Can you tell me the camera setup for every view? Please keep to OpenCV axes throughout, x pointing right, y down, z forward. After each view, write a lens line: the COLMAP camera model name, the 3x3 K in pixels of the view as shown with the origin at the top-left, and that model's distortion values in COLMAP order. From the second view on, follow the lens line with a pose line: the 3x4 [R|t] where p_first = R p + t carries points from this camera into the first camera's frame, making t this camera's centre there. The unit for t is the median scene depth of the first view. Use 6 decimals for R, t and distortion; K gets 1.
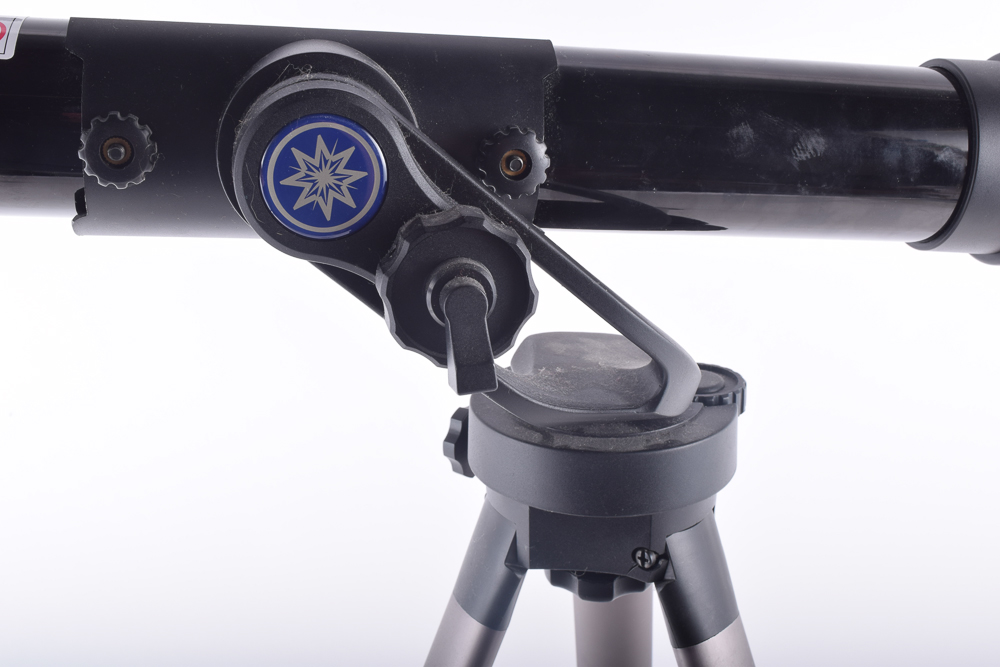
lens RADIAL K [[1466.5, 0, 502.2], [0, 1466.5, 334.3], [0, 0, 1]] dist [-0.152069, 0.000000]
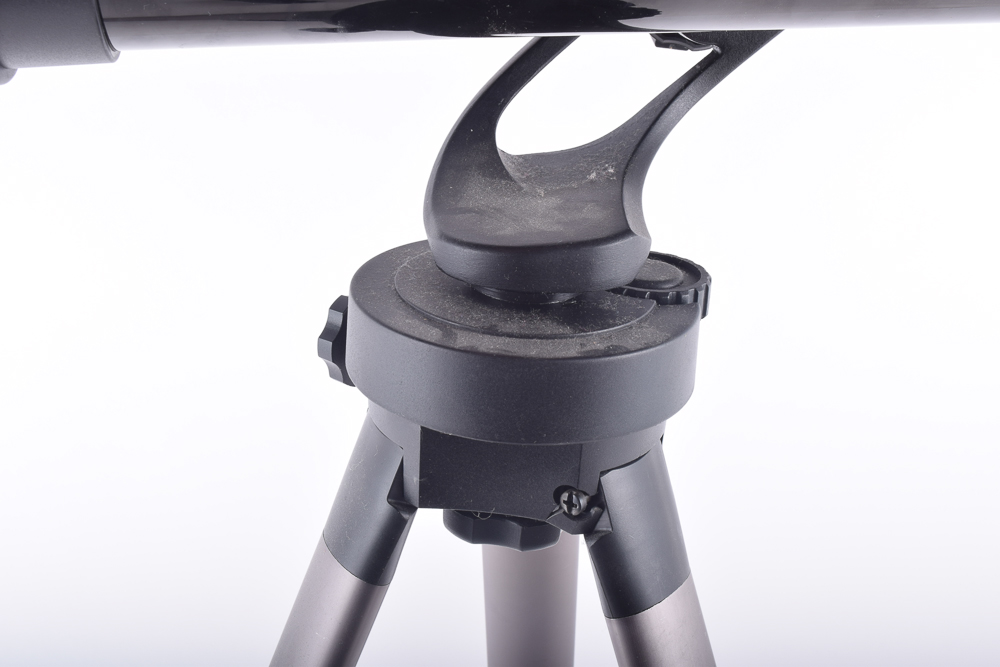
lens RADIAL K [[1466.5, 0, 499.5], [0, 1466.5, 331.7], [0, 0, 1]] dist [-0.152069, 0.000000]
pose [[0.998257, 0.038340, 0.044858, 0.022252], [-0.040681, 0.997793, 0.052480, 0.027164], [-0.042747, -0.054214, 0.997614, 0.242446]]
